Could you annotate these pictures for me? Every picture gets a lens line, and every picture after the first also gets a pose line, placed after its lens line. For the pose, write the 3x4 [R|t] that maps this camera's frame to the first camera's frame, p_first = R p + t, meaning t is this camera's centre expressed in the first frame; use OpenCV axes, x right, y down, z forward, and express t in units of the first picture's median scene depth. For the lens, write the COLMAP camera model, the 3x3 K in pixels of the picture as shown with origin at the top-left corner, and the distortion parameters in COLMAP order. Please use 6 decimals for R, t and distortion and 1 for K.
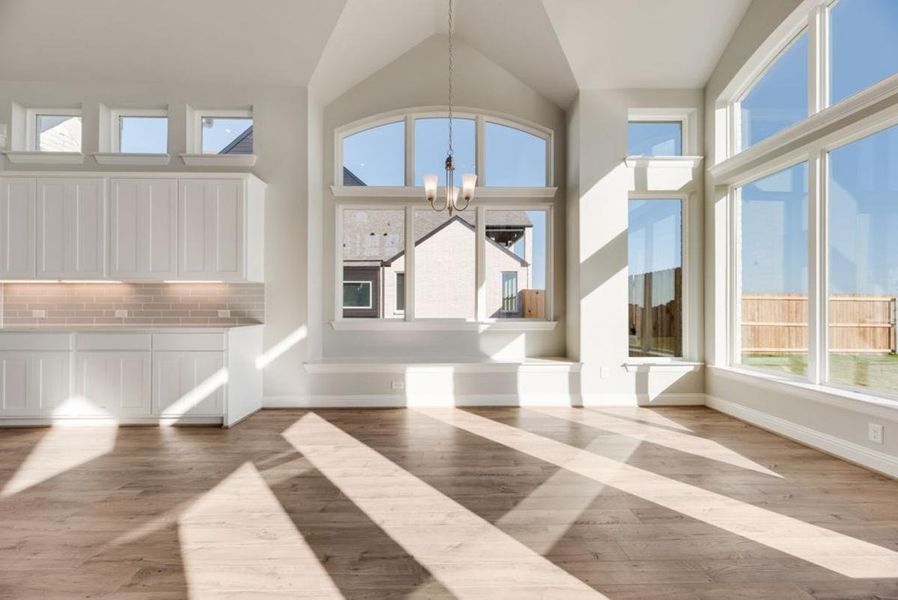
lens RADIAL K [[360.2, 0, 450.2], [0, 360.2, 304.2], [0, 0, 1]] dist [-0.001343, 0.000136]
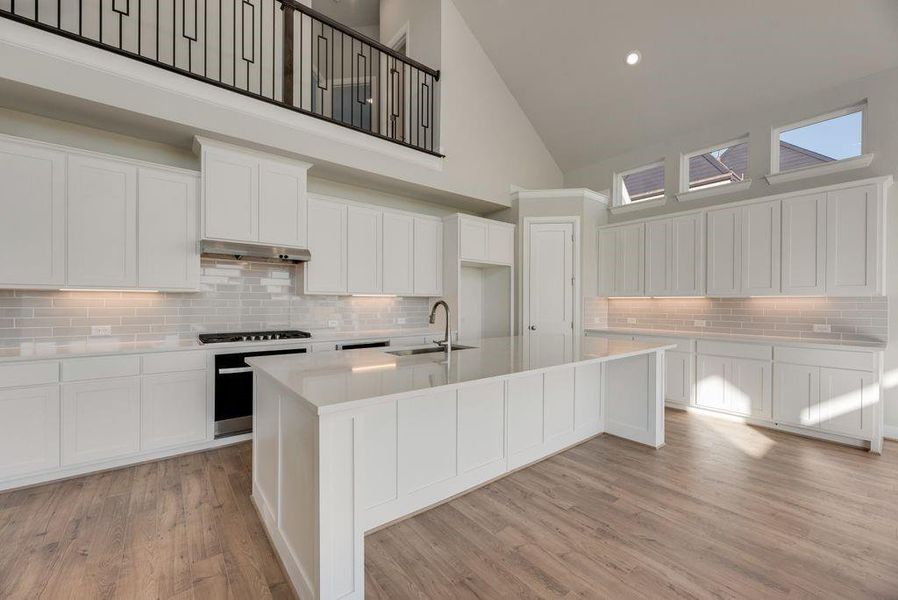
lens RADIAL K [[360.2, 0, 450.2], [0, 360.2, 304.2], [0, 0, 1]] dist [-0.001343, 0.000136]
pose [[0.607512, 0.005080, -0.794294, -0.460796], [-0.001471, 0.999985, 0.005270, -0.041742], [0.794309, -0.002033, 0.607510, -0.376372]]
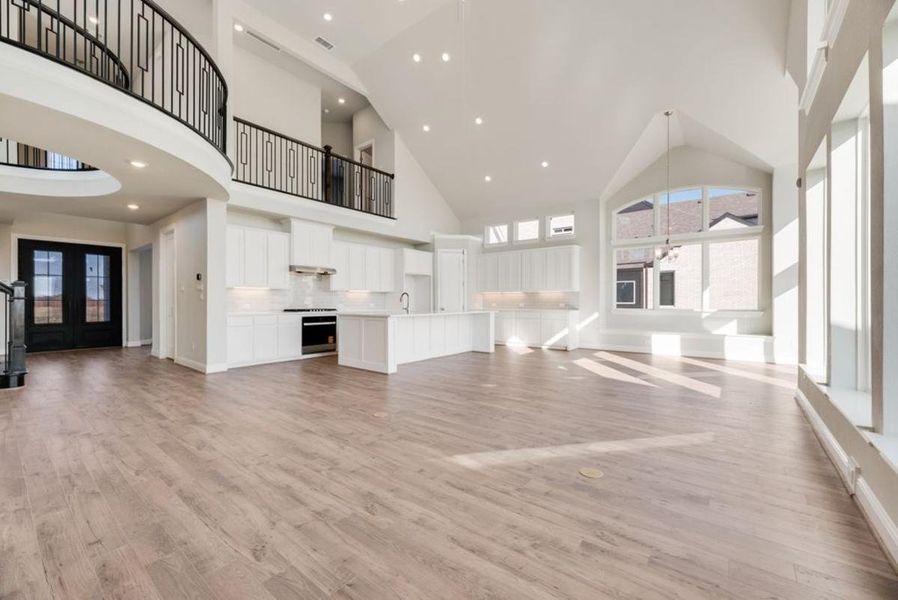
lens RADIAL K [[363.9, 0, 450.3], [0, 363.9, 300.6], [0, 0, 1]] dist [0.001519, 0.000215]
pose [[0.772015, -0.002197, -0.635600, 0.284442], [0.003036, 0.999995, 0.000231, -0.005562], [0.635597, -0.002108, 0.772018, -1.207067]]
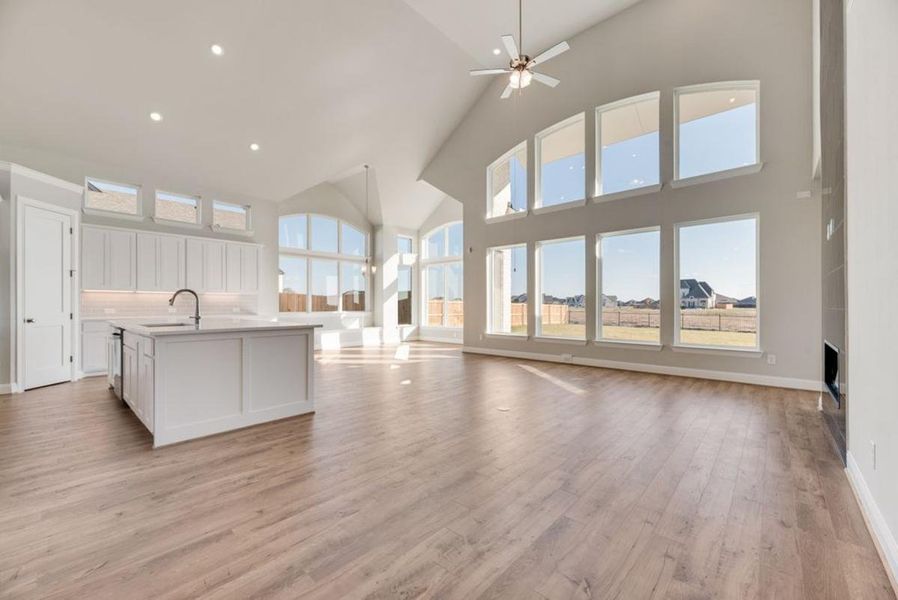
lens RADIAL K [[360.2, 0, 450.2], [0, 360.2, 304.2], [0, 0, 1]] dist [-0.001343, 0.000136]
pose [[0.682710, 0.003123, 0.730682, -1.249087], [-0.002315, 0.999995, -0.002112, -0.003130], [-0.730685, -0.000250, 0.682714, -1.179191]]
